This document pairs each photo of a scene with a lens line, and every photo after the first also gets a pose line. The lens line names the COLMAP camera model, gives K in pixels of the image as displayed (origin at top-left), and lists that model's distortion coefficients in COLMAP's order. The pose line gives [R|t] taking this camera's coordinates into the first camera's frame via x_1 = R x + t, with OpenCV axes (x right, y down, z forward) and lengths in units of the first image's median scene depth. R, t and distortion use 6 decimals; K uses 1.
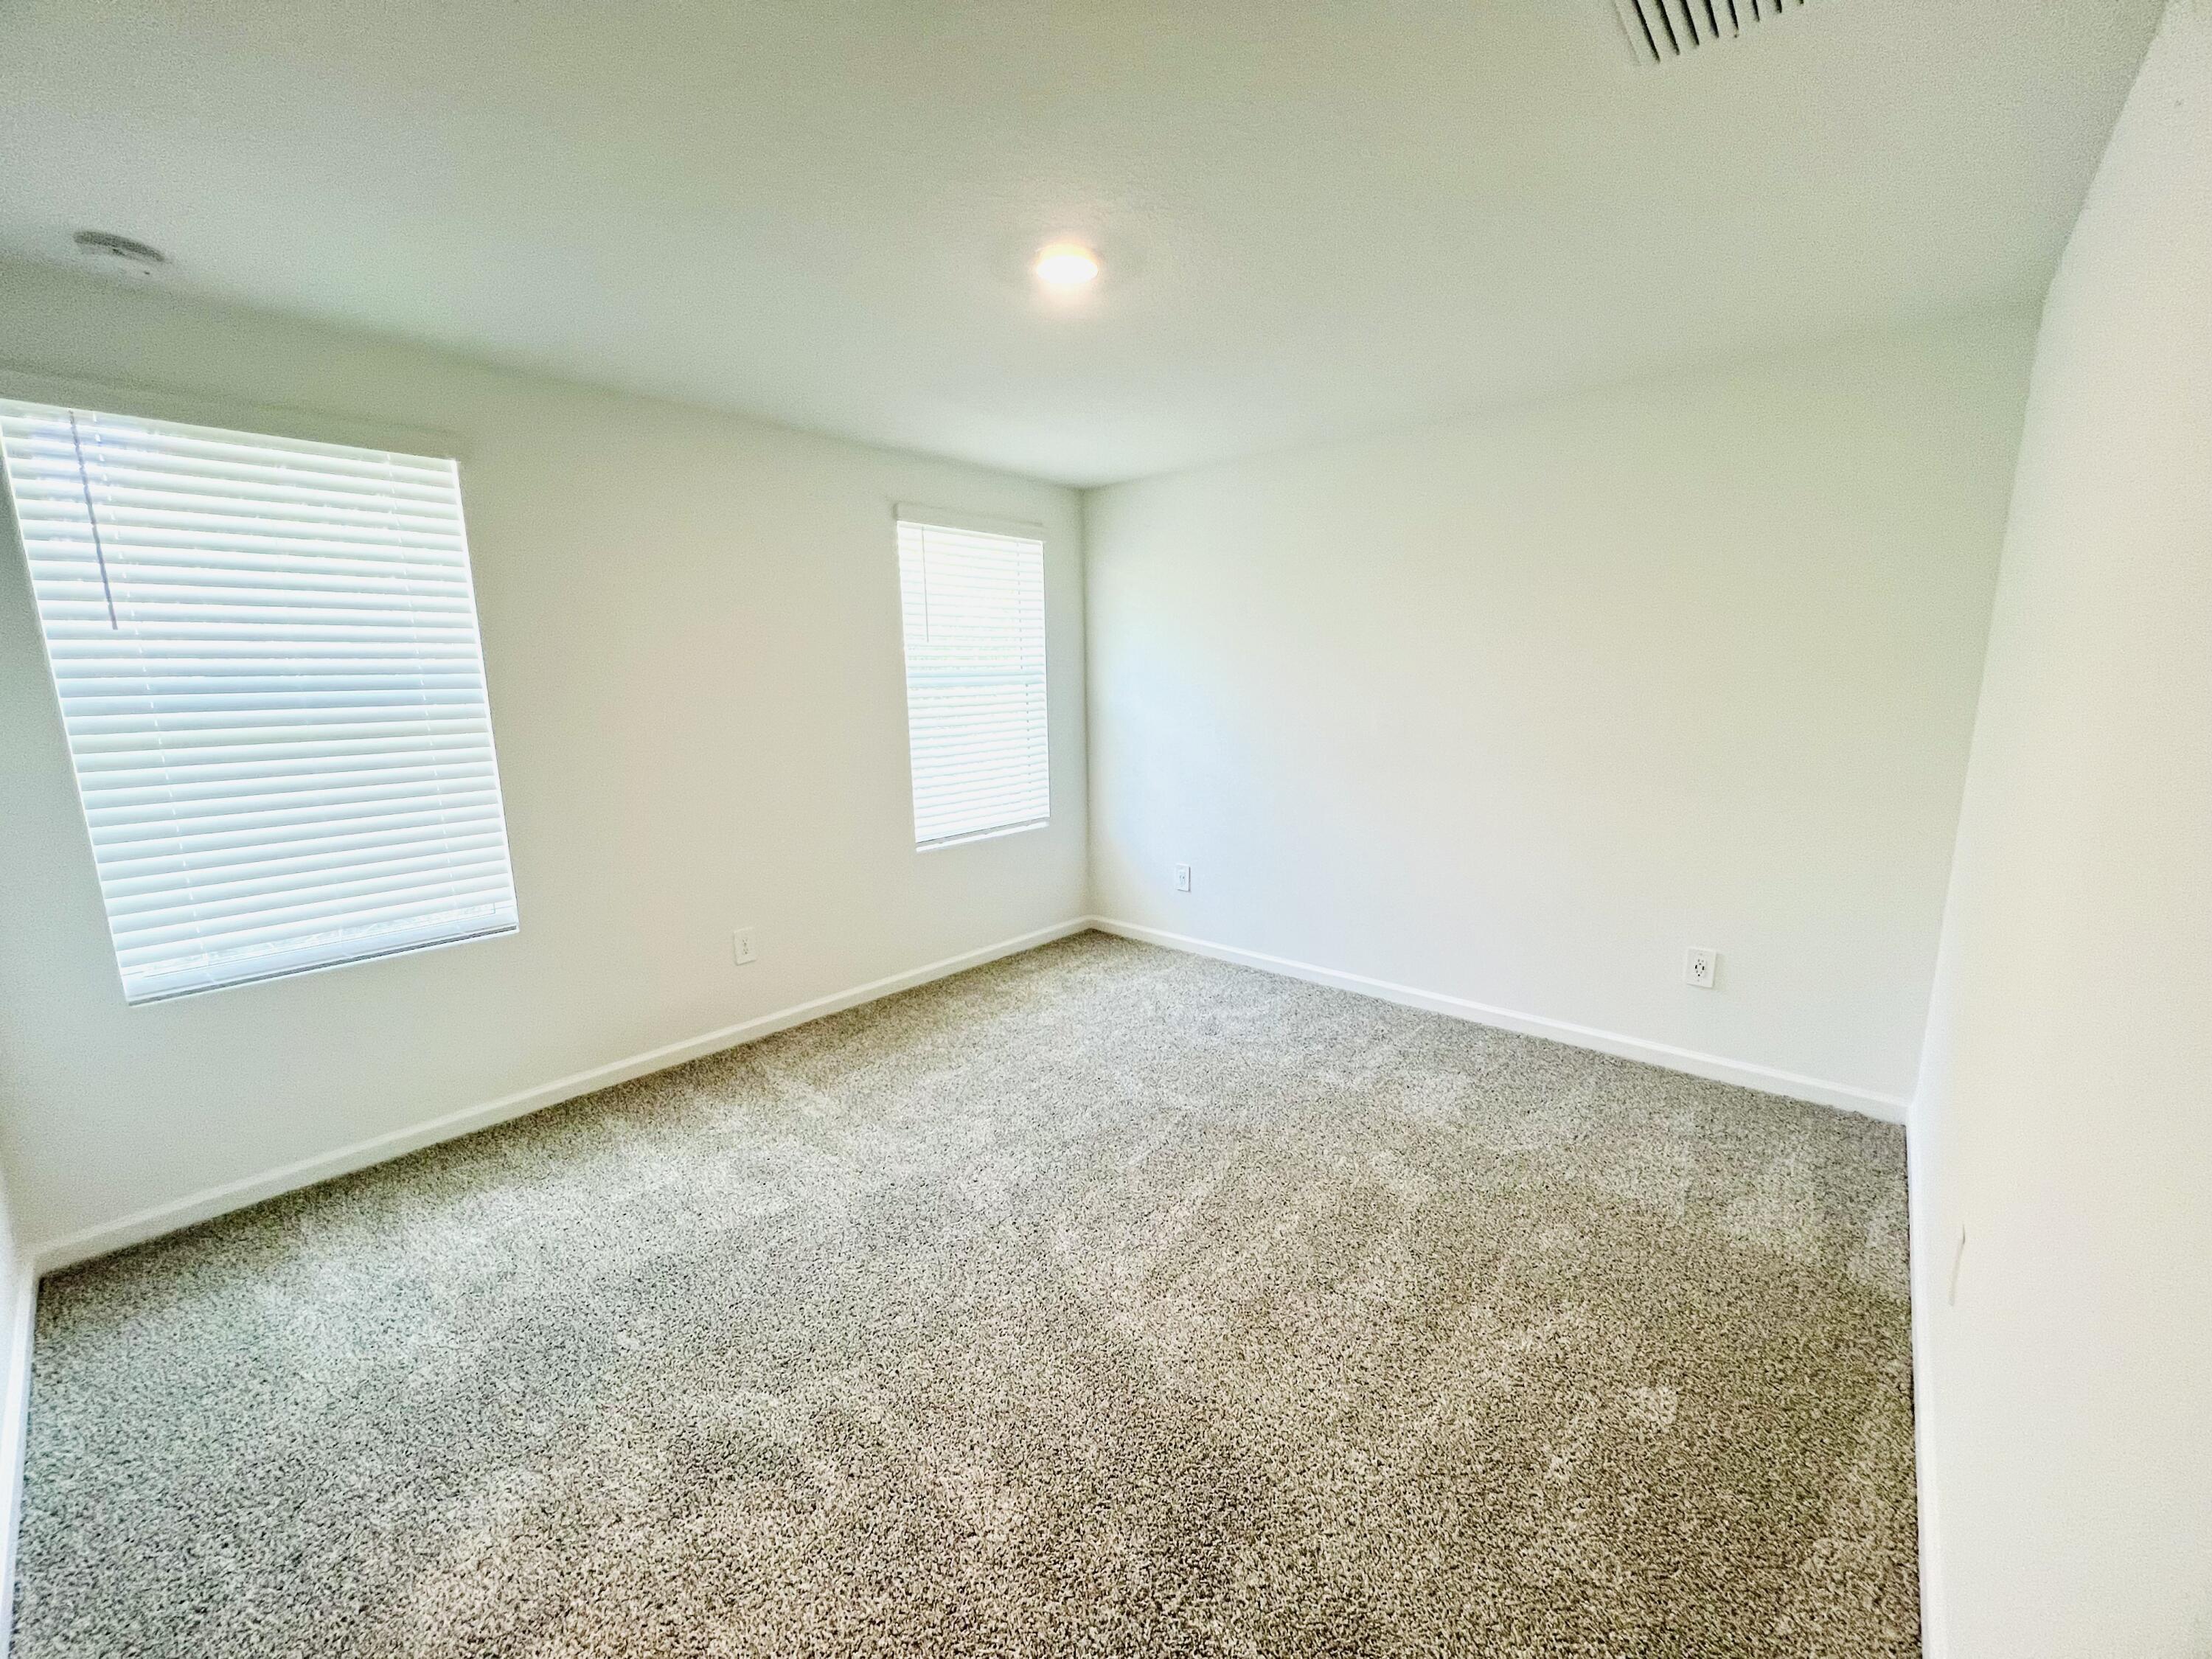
lens RADIAL K [[880.0, 0, 1101.2], [0, 880.0, 830.7], [0, 0, 1]] dist [-0.001635, 0.001411]
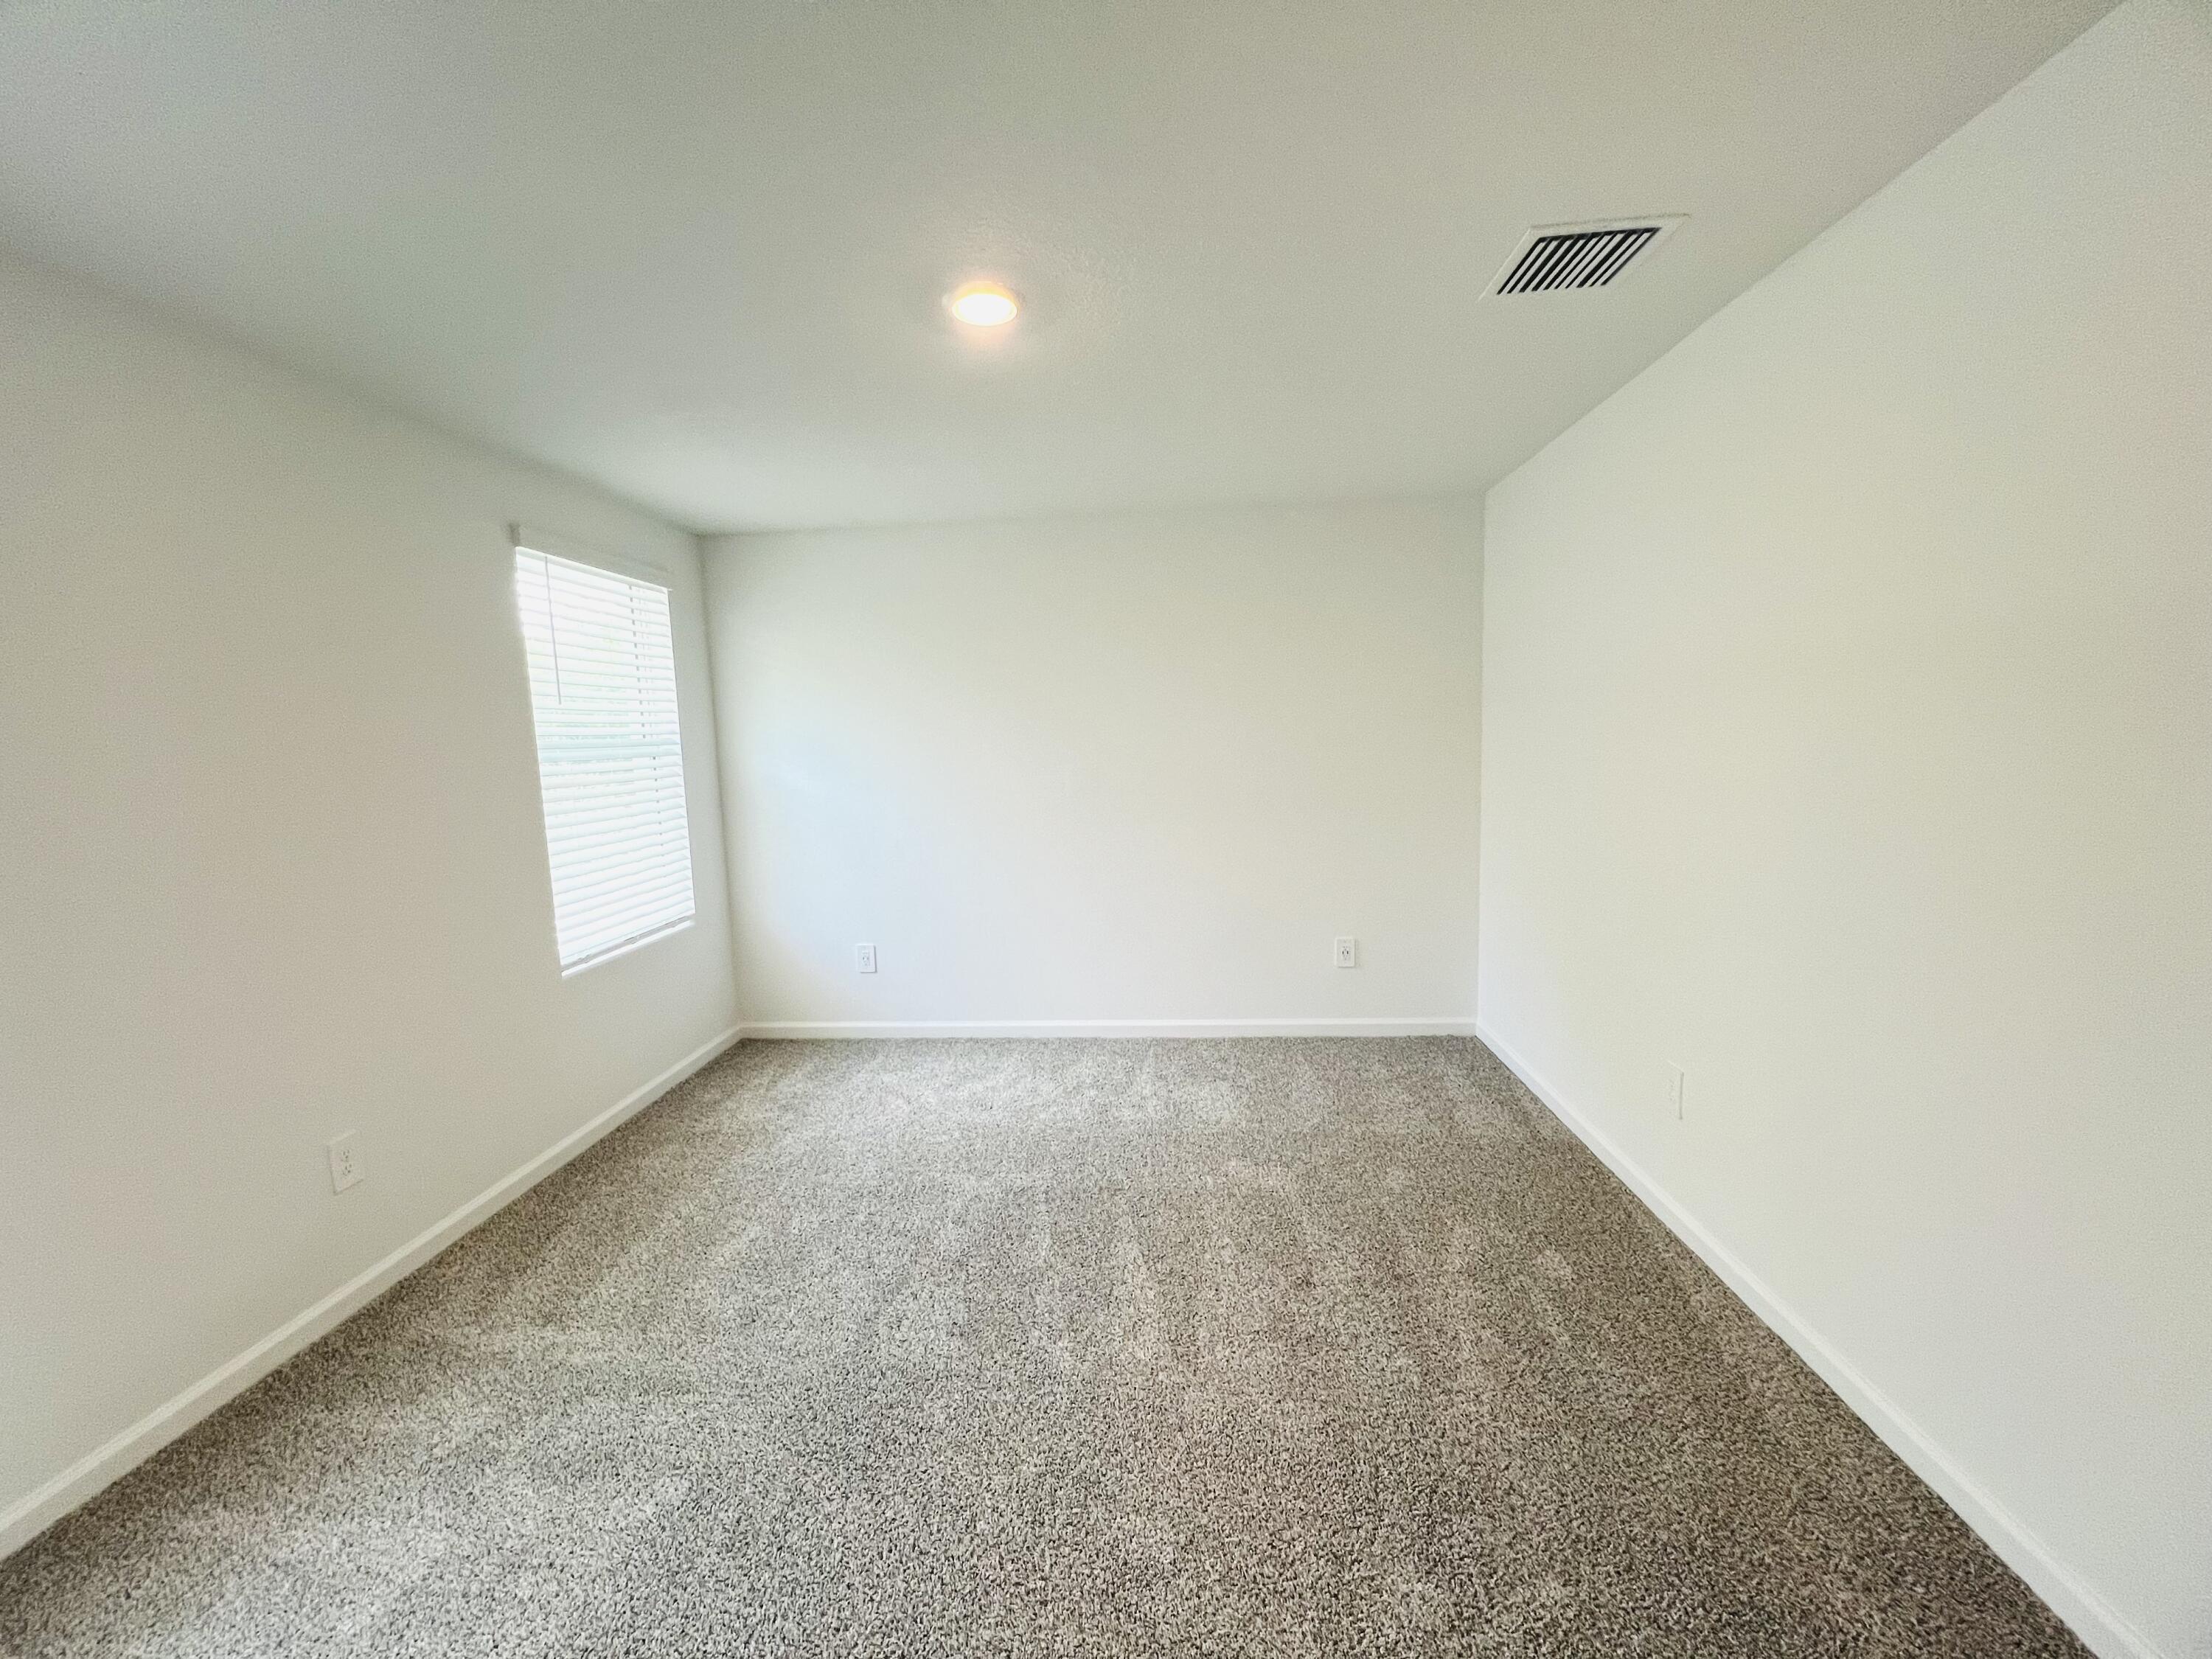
lens RADIAL K [[880.0, 0, 1101.2], [0, 880.0, 830.7], [0, 0, 1]] dist [-0.001635, 0.001411]
pose [[0.804138, -0.078590, 0.589224, -0.336633], [0.128072, 0.990848, -0.042627, -0.011950], [-0.580482, 0.109741, 0.806844, 0.134395]]
